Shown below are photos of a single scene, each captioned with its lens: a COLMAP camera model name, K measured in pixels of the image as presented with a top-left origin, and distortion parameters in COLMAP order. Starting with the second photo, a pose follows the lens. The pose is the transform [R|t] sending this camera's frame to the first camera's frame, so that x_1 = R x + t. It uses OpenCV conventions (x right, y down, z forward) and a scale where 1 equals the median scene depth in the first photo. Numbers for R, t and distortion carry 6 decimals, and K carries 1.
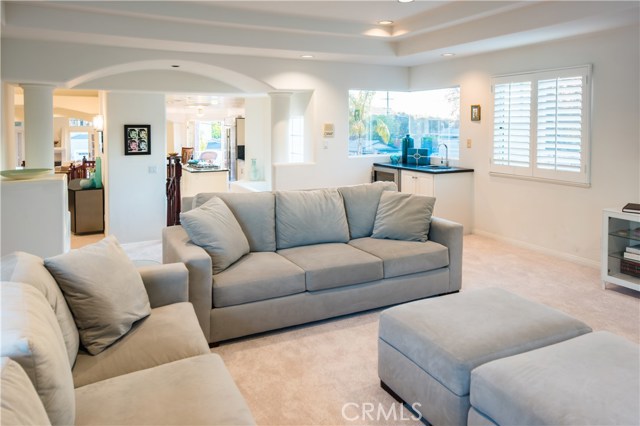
lens RADIAL K [[478.9, 0, 320.0], [0, 478.9, 213.0], [0, 0, 1]] dist [-0.002133, -0.000413]
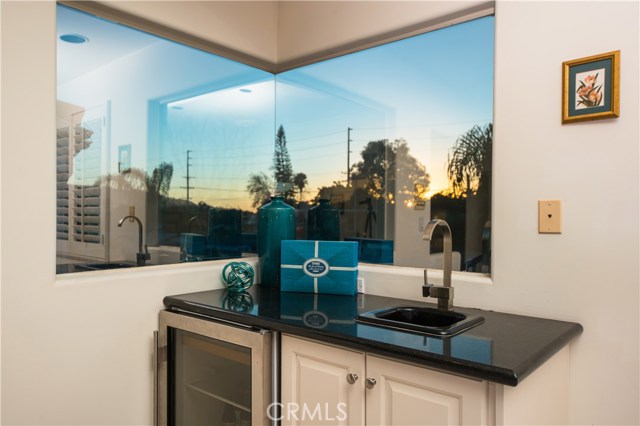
lens RADIAL K [[478.9, 0, 320.0], [0, 478.9, 213.0], [0, 0, 1]] dist [-0.002133, -0.000413]
pose [[0.917836, -0.009572, 0.396844, 0.086061], [0.085184, 0.981170, -0.173350, -0.098311], [-0.387712, 0.192911, 0.901368, 0.708487]]
